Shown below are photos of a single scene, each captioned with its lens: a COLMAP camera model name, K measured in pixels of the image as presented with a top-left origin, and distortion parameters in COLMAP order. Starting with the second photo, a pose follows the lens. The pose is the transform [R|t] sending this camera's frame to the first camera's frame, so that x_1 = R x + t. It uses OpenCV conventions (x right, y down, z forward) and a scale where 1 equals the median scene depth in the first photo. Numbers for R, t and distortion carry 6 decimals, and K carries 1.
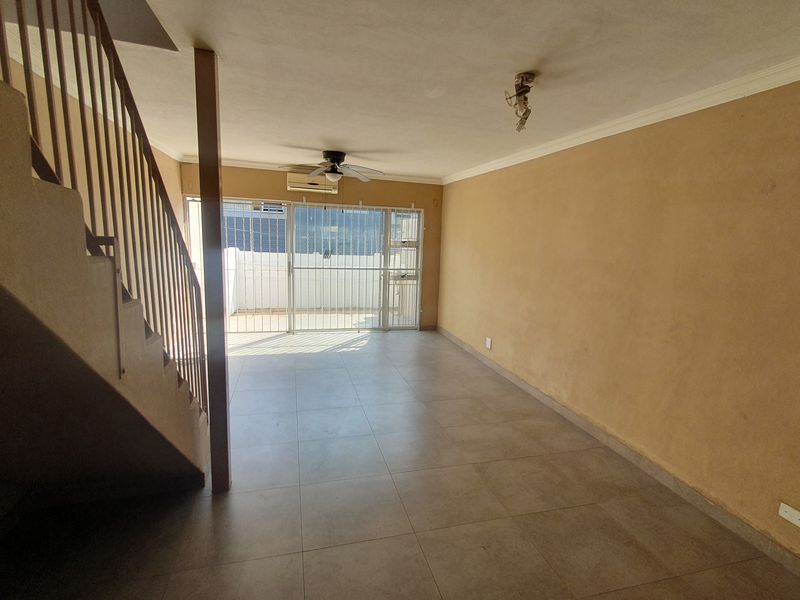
lens RADIAL K [[422.6, 0, 416.7], [0, 422.6, 304.7], [0, 0, 1]] dist [-0.000363, 0.000081]
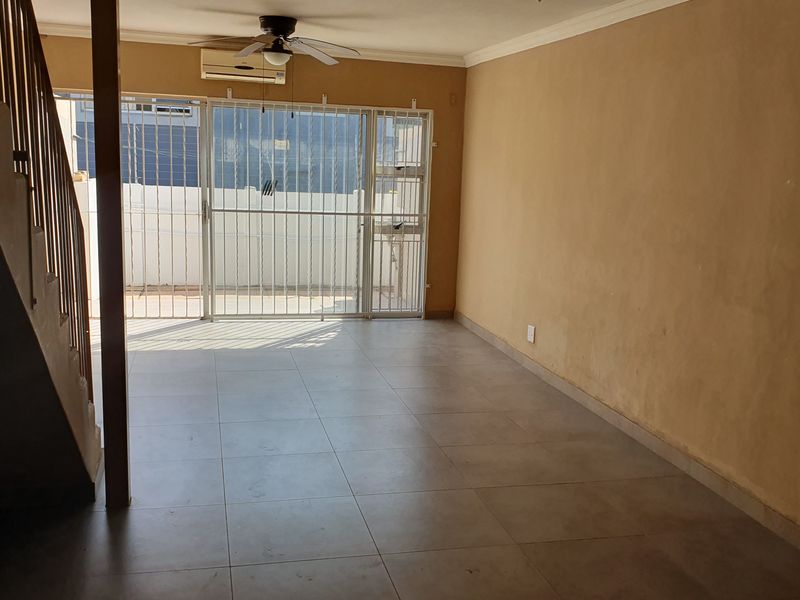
lens RADIAL K [[811.4, 0, 411.6], [0, 811.4, 317.9], [0, 0, 1]] dist [0.248858, -0.877854]
pose [[0.999162, 0.006430, -0.040432, 0.039514], [-0.005262, 0.999568, 0.028932, 0.030756], [0.040601, -0.028695, 0.998763, -0.159508]]
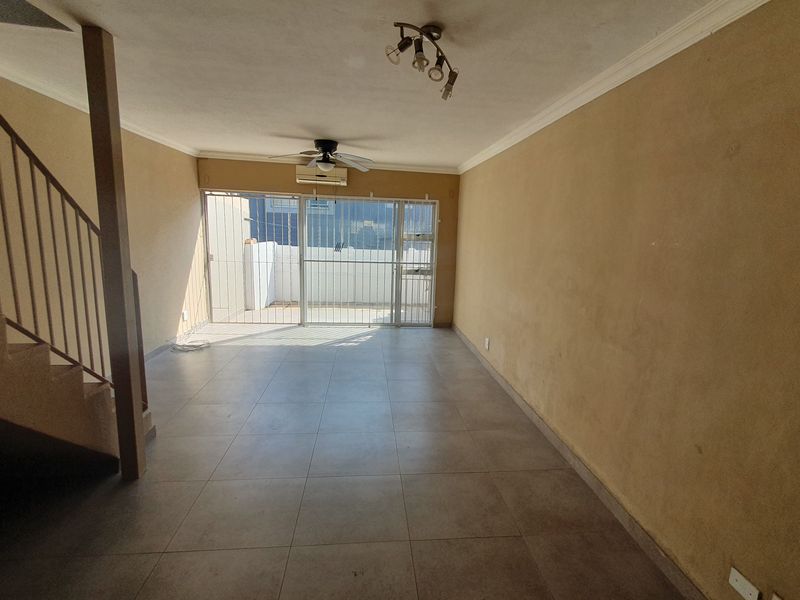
lens RADIAL K [[422.6, 0, 416.7], [0, 422.6, 304.7], [0, 0, 1]] dist [-0.000363, 0.000081]
pose [[0.985763, 0.027502, -0.165877, 0.148823], [-0.026659, 0.999618, 0.007304, 0.003259], [0.166015, -0.002778, 0.986119, 0.058276]]
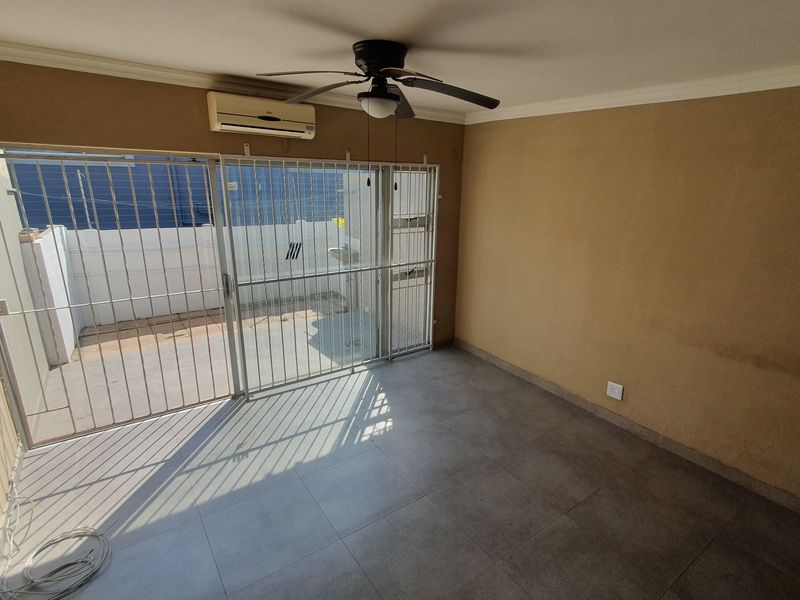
lens RADIAL K [[424.1, 0, 418.8], [0, 424.1, 299.9], [0, 0, 1]] dist [0.000917, 0.000008]
pose [[0.939155, -0.108415, 0.325935, -0.265826], [0.064487, 0.987662, 0.142709, -0.136392], [-0.337385, -0.113007, 0.934559, 0.454126]]
